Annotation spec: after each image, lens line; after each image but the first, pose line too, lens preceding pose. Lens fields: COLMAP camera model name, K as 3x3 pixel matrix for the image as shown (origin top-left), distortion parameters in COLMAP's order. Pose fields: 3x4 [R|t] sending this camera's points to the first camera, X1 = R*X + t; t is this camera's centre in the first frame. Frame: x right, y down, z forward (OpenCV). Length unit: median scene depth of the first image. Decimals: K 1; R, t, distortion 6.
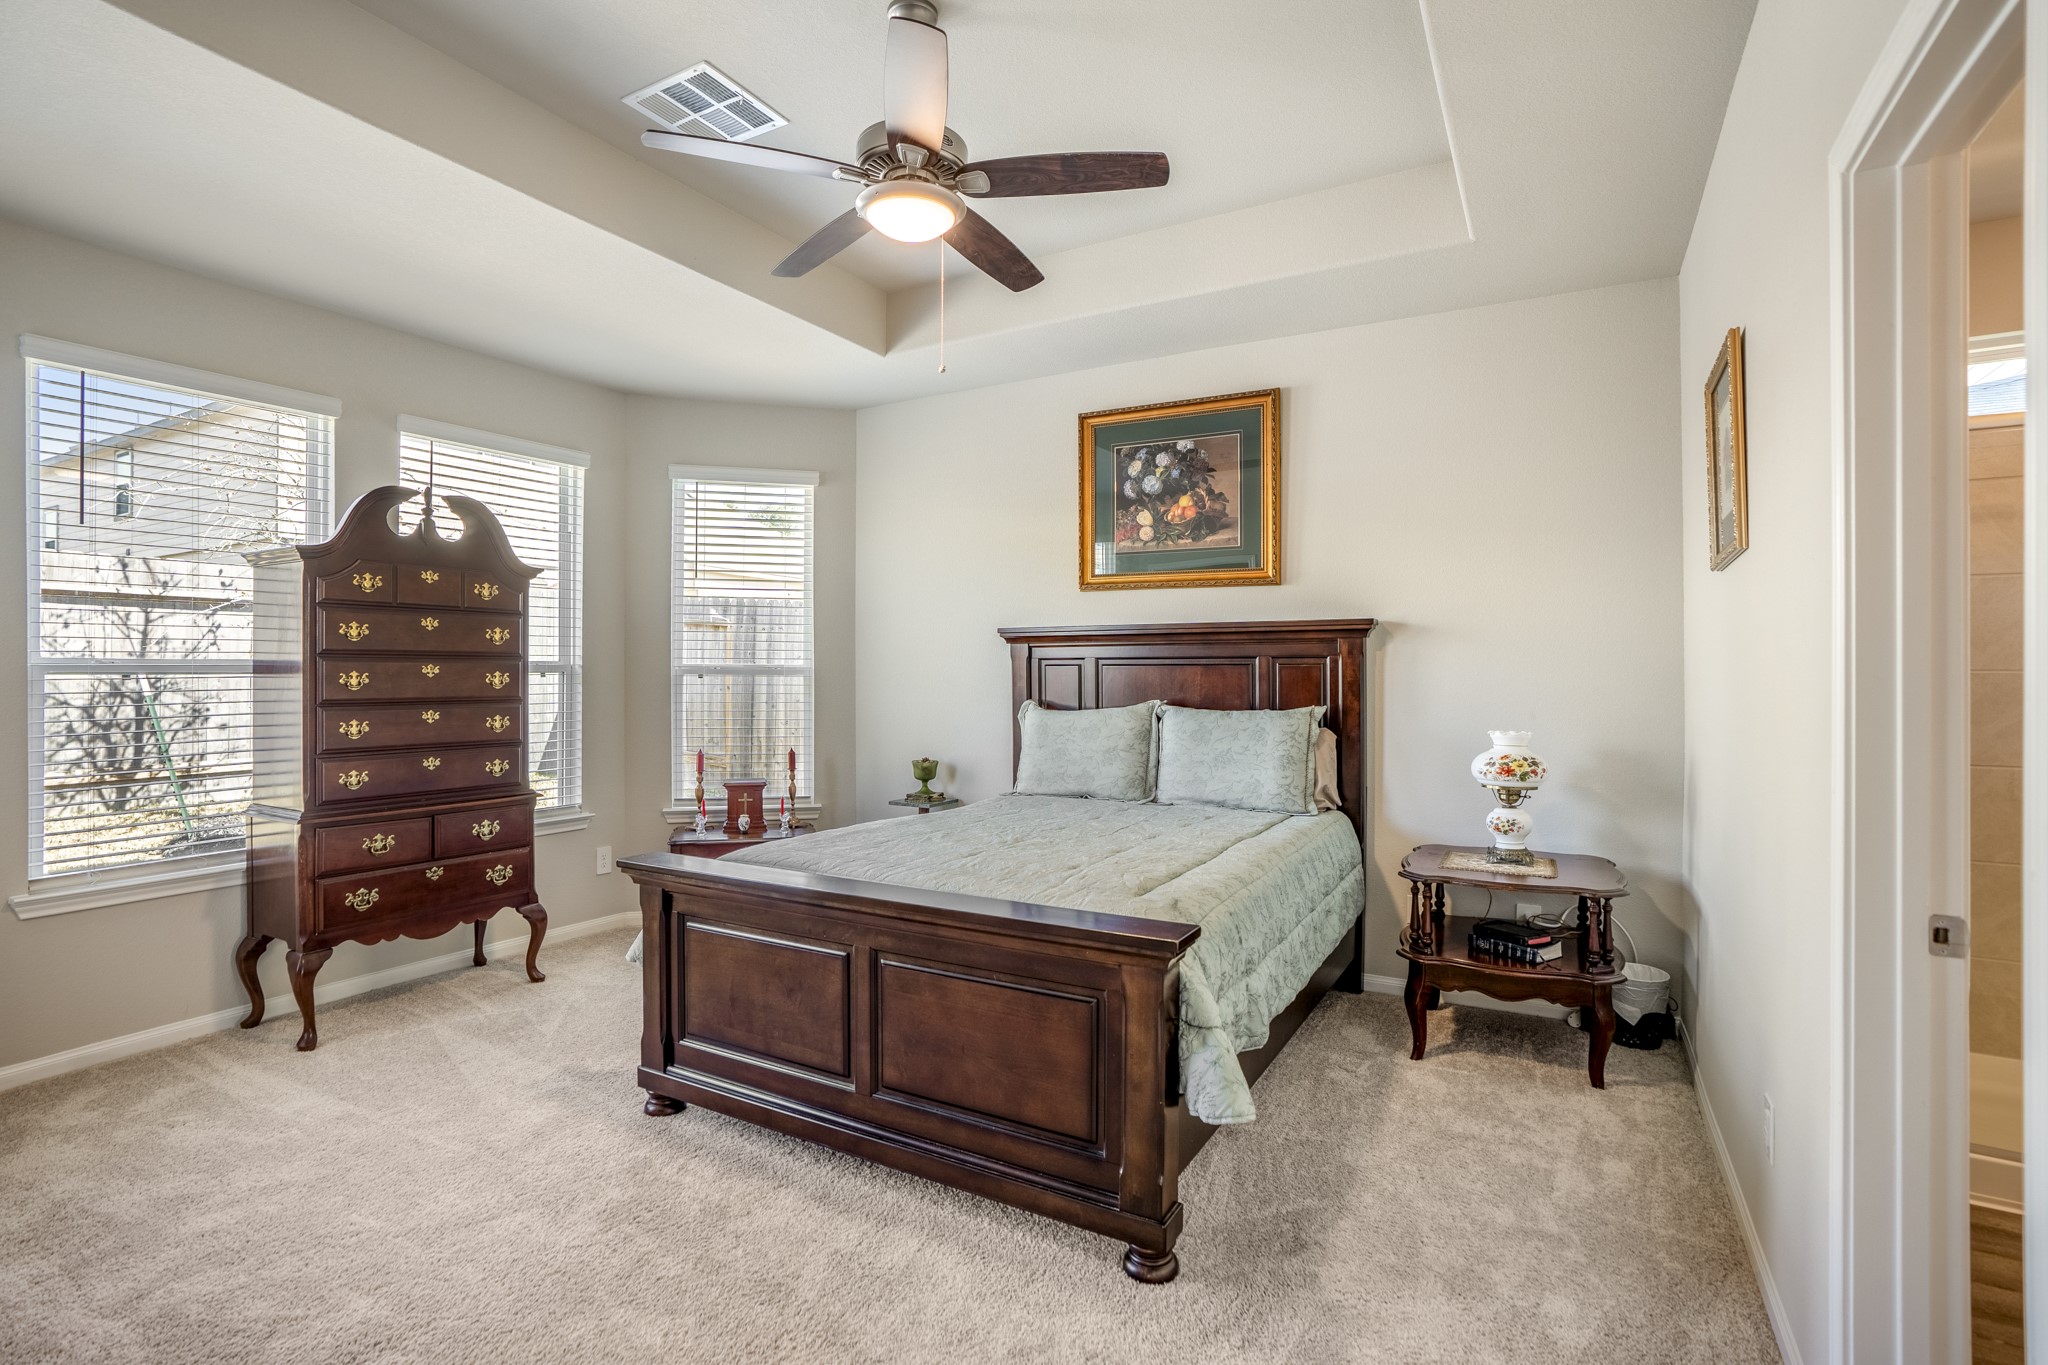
lens RADIAL K [[973.3, 0, 1011.2], [0, 973.3, 681.8], [0, 0, 1]] dist [-0.058849, 0.021350]
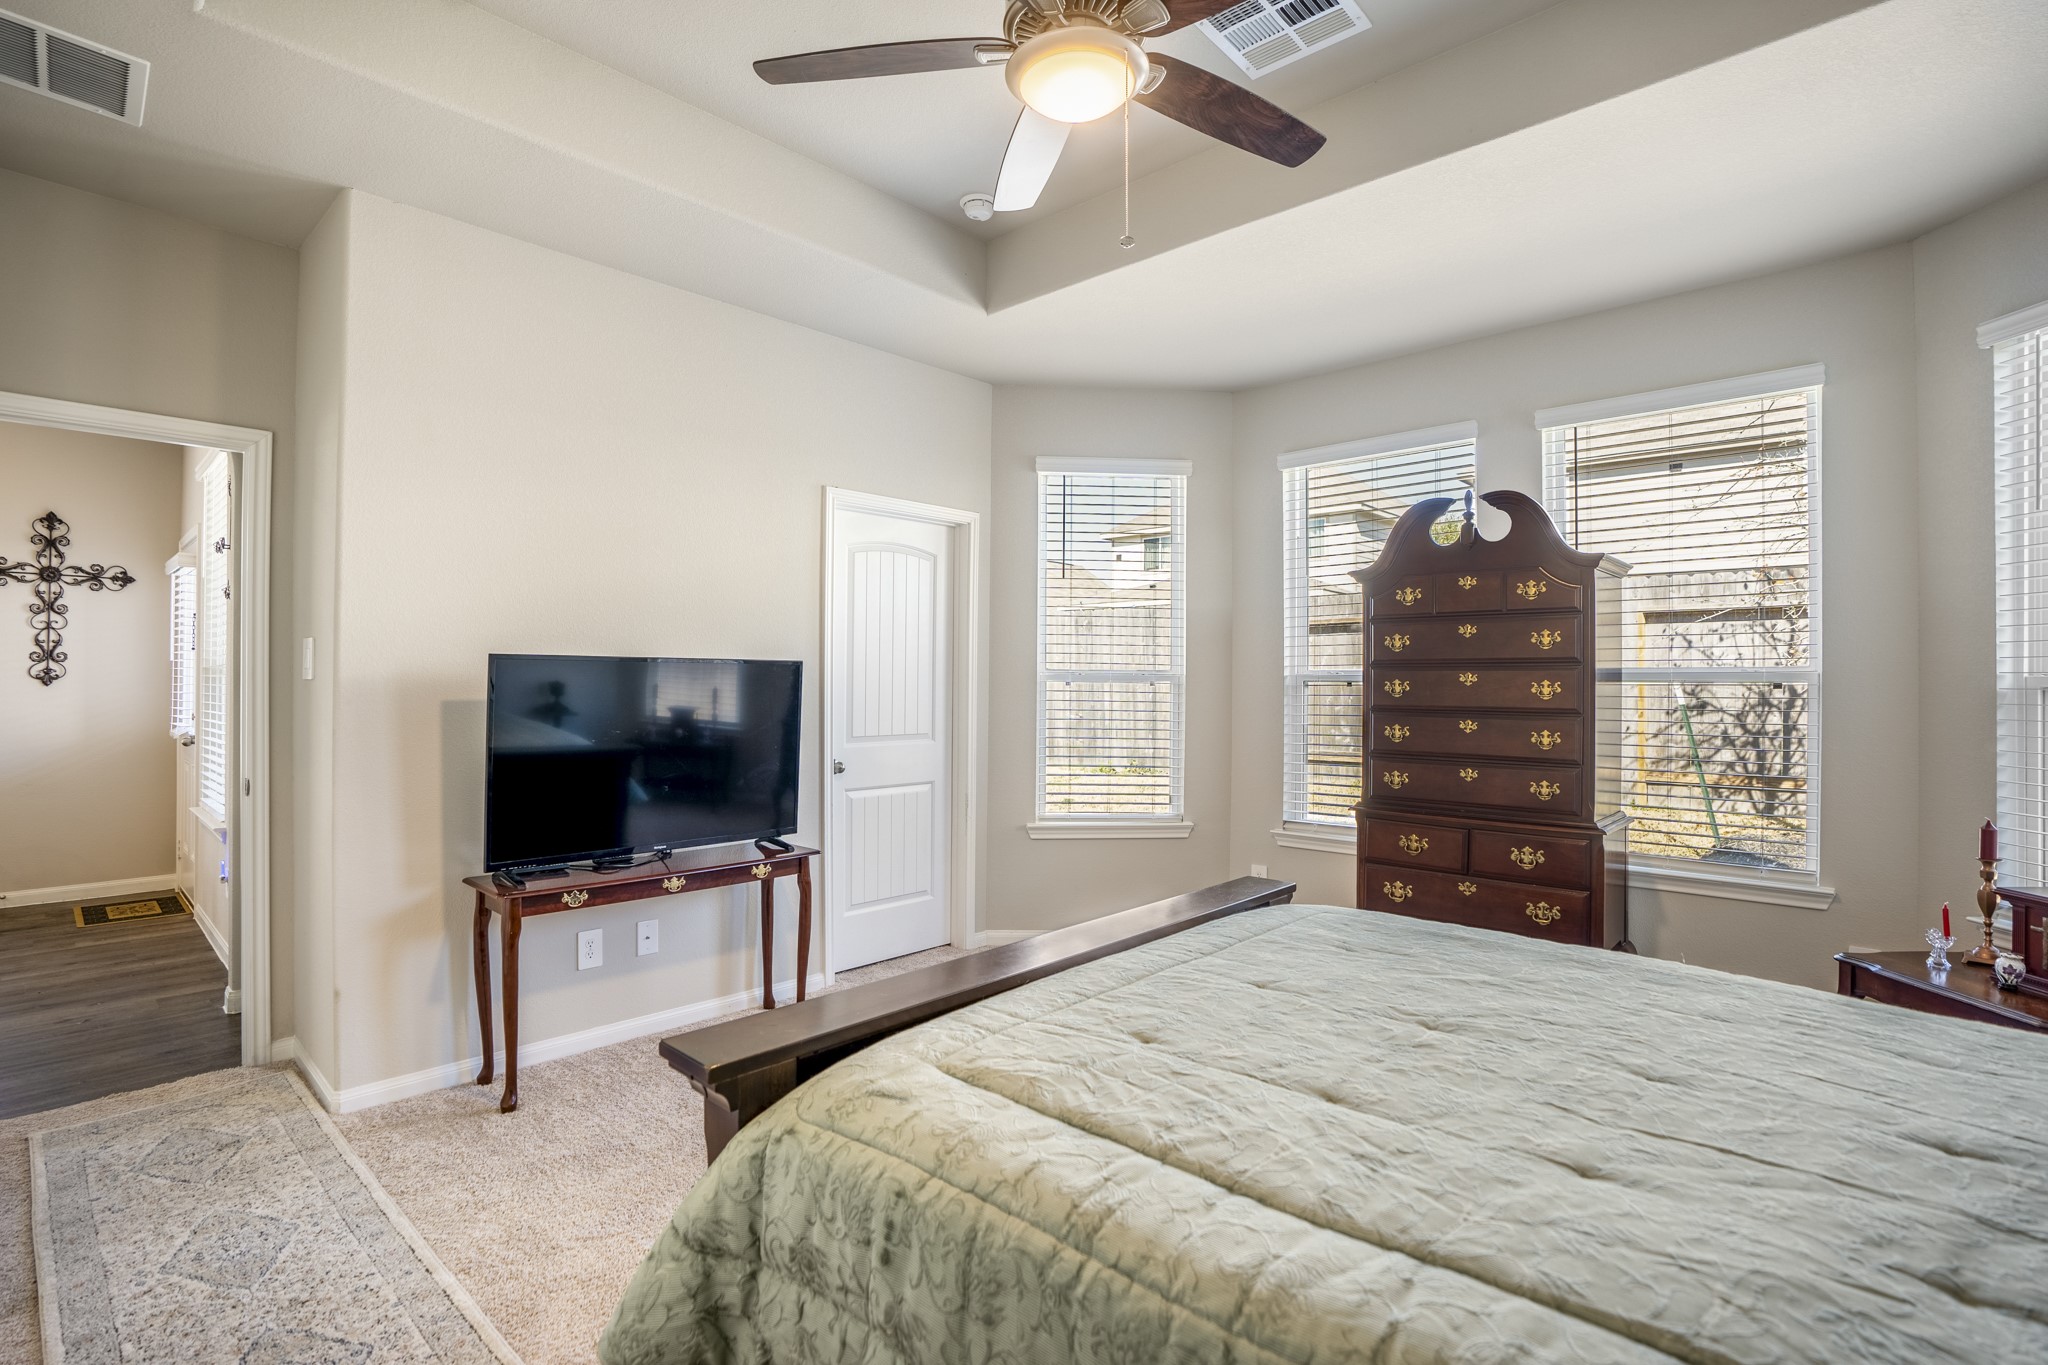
lens RADIAL K [[973.3, 0, 1065.9], [0, 973.3, 679.5], [0, 0, 1]] dist [-0.058849, 0.021350]
pose [[-0.165043, 0.000223, -0.986286, 0.402285], [-0.017426, 0.999843, 0.003142, -0.006778], [0.986132, 0.017705, -0.165013, 0.721409]]
